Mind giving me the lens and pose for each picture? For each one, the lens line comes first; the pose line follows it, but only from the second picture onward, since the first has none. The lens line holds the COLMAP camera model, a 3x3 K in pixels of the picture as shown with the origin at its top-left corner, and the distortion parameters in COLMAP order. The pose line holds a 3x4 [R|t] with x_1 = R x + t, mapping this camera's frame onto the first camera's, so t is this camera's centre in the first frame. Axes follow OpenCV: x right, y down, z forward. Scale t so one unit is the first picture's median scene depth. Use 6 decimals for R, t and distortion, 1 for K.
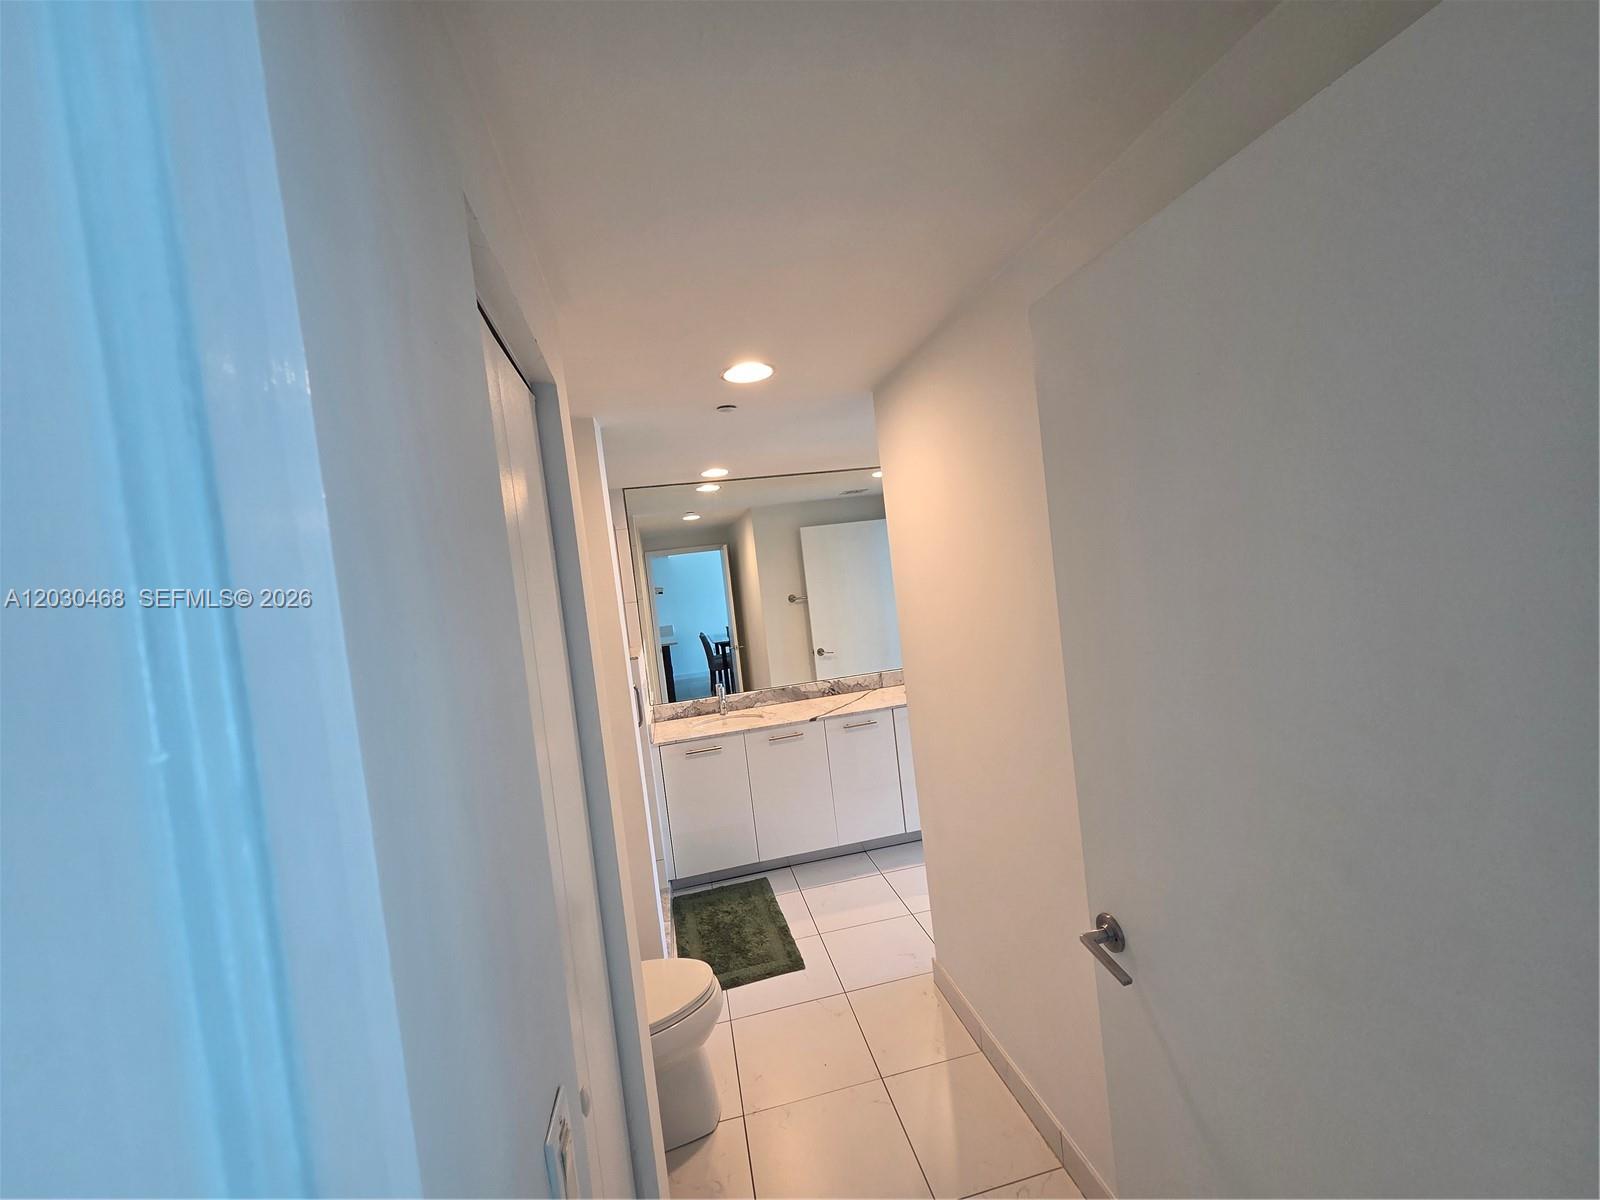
lens RADIAL K [[655.5, 0, 800.6], [0, 655.5, 604.2], [0, 0, 1]] dist [0.000780, -0.000678]
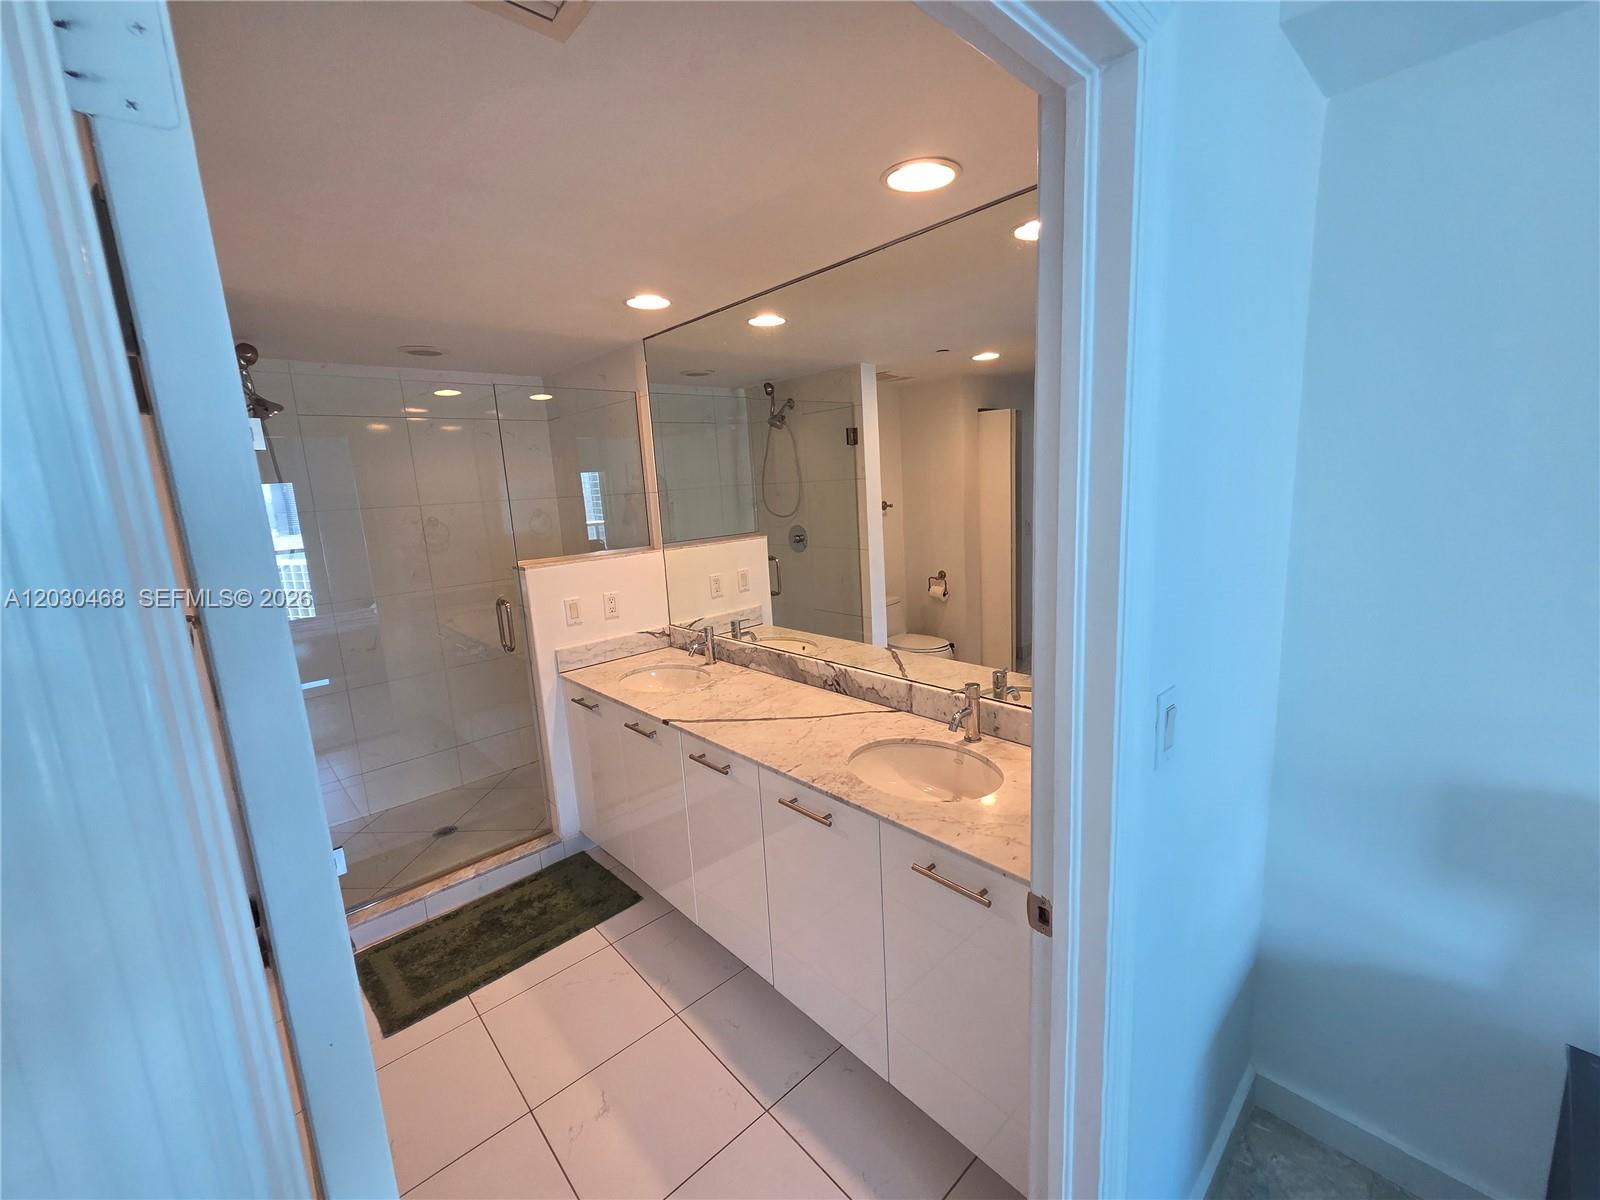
lens RADIAL K [[655.5, 0, 808.0], [0, 655.5, 596.8], [0, 0, 1]] dist [0.000780, -0.000678]
pose [[0.517278, 0.233634, -0.823310, 0.477907], [-0.042643, 0.967857, 0.247860, -0.077296], [0.854754, -0.093104, 0.510614, 0.703644]]
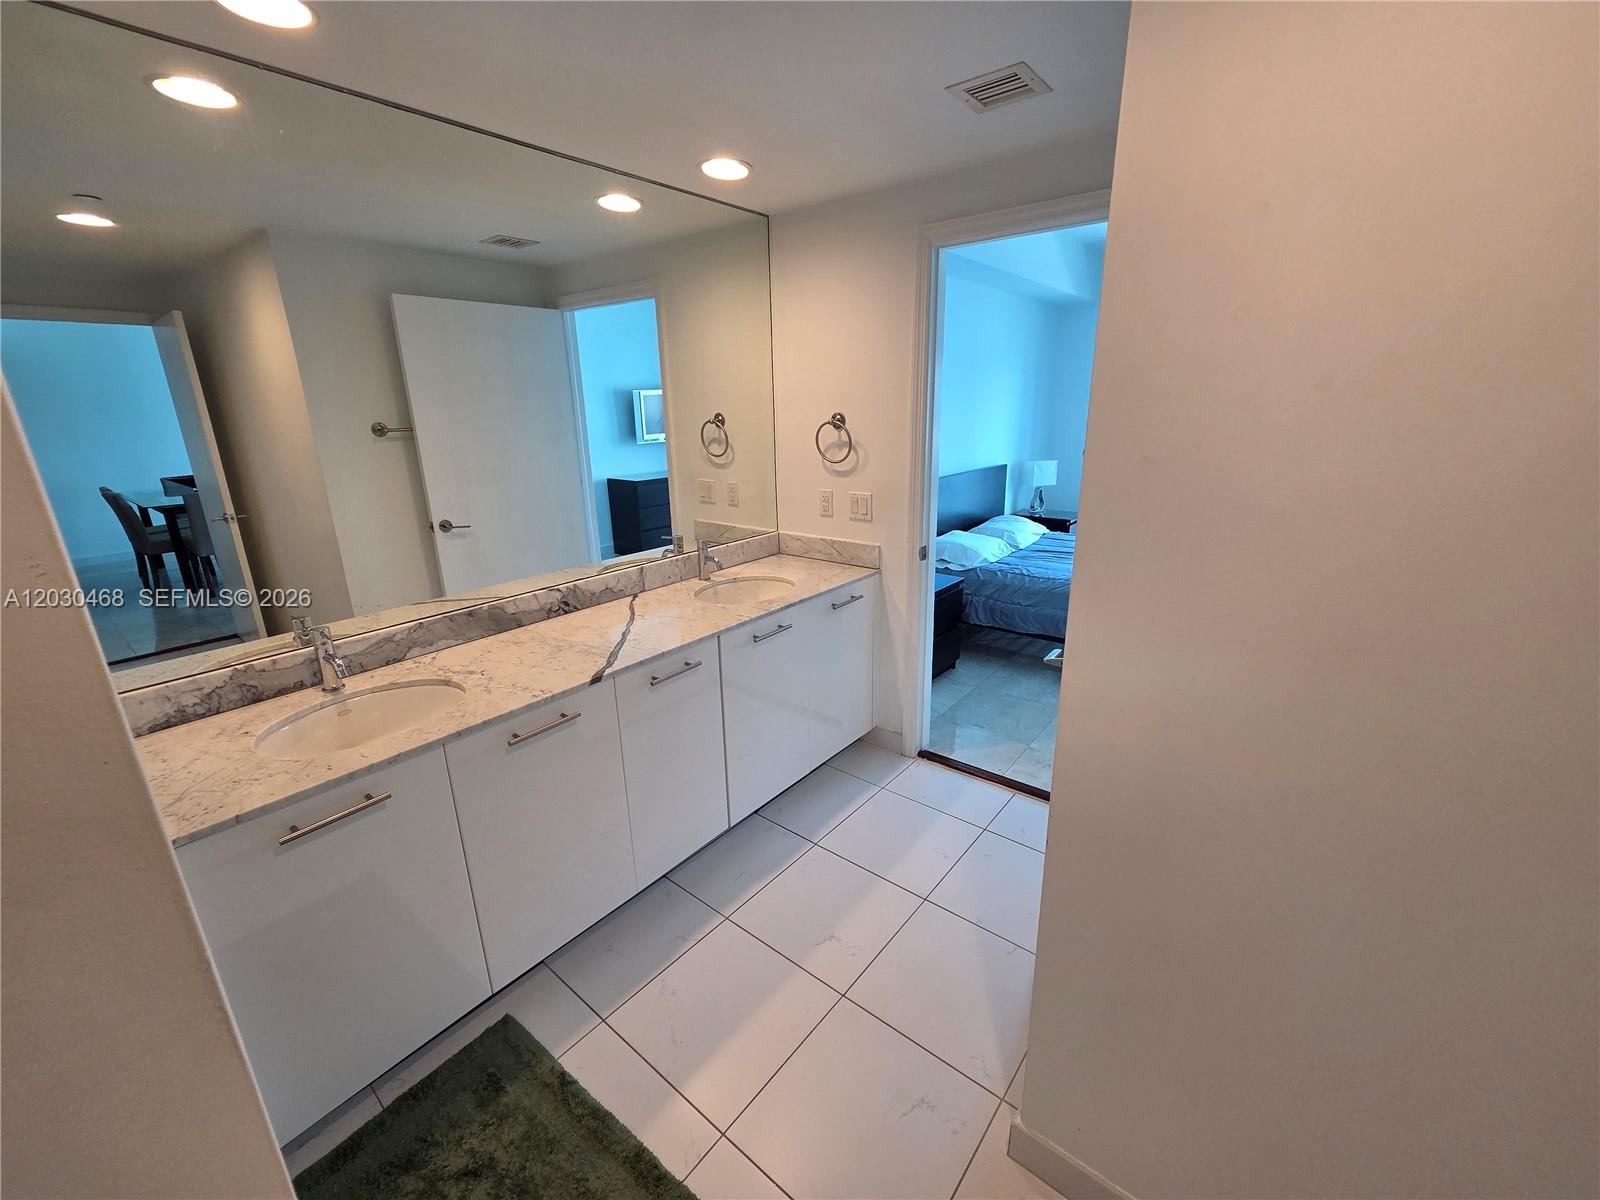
lens RADIAL K [[655.5, 0, 803.4], [0, 655.5, 598.4], [0, 0, 1]] dist [0.000780, -0.000678]
pose [[0.770912, -0.088635, 0.630744, -0.138416], [-0.039612, 0.981682, 0.186365, 0.019216], [-0.635708, -0.168656, 0.753279, 0.477470]]
